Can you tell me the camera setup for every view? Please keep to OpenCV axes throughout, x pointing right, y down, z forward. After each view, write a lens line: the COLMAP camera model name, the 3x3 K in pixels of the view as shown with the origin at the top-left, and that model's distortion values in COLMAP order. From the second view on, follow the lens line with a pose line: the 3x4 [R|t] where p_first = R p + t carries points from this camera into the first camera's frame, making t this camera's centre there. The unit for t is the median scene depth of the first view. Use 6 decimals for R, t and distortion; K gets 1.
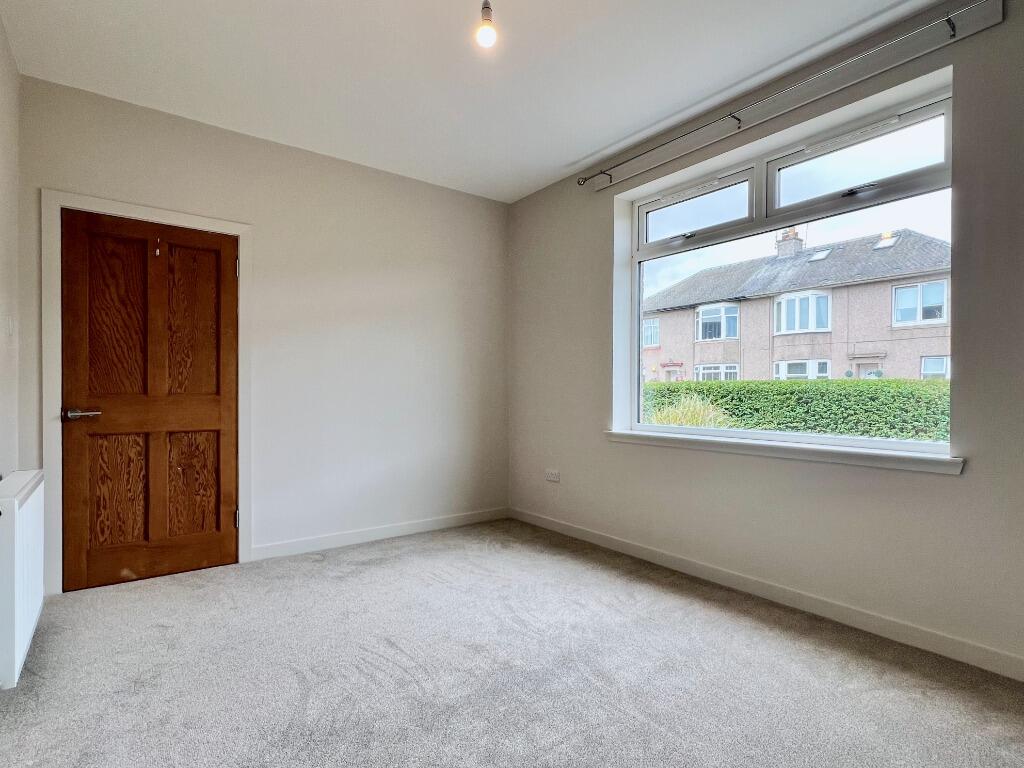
lens RADIAL K [[514.7, 0, 513.7], [0, 514.7, 395.8], [0, 0, 1]] dist [-0.025452, 0.000459]
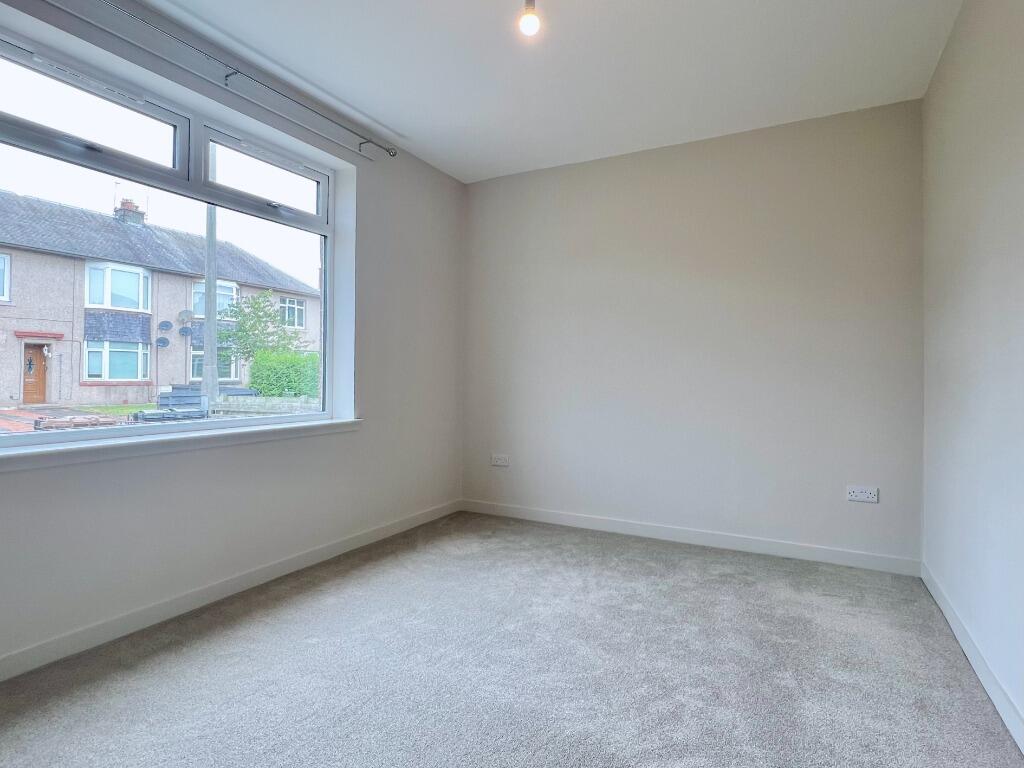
lens RADIAL K [[556.9, 0, 511.3], [0, 556.9, 366.2], [0, 0, 1]] dist [0.002444, 0.000917]
pose [[-0.419484, 0.006696, 0.907738, -1.089556], [-0.004838, 0.999942, -0.009612, -0.034553], [-0.907750, -0.008424, -0.419428, 1.569239]]
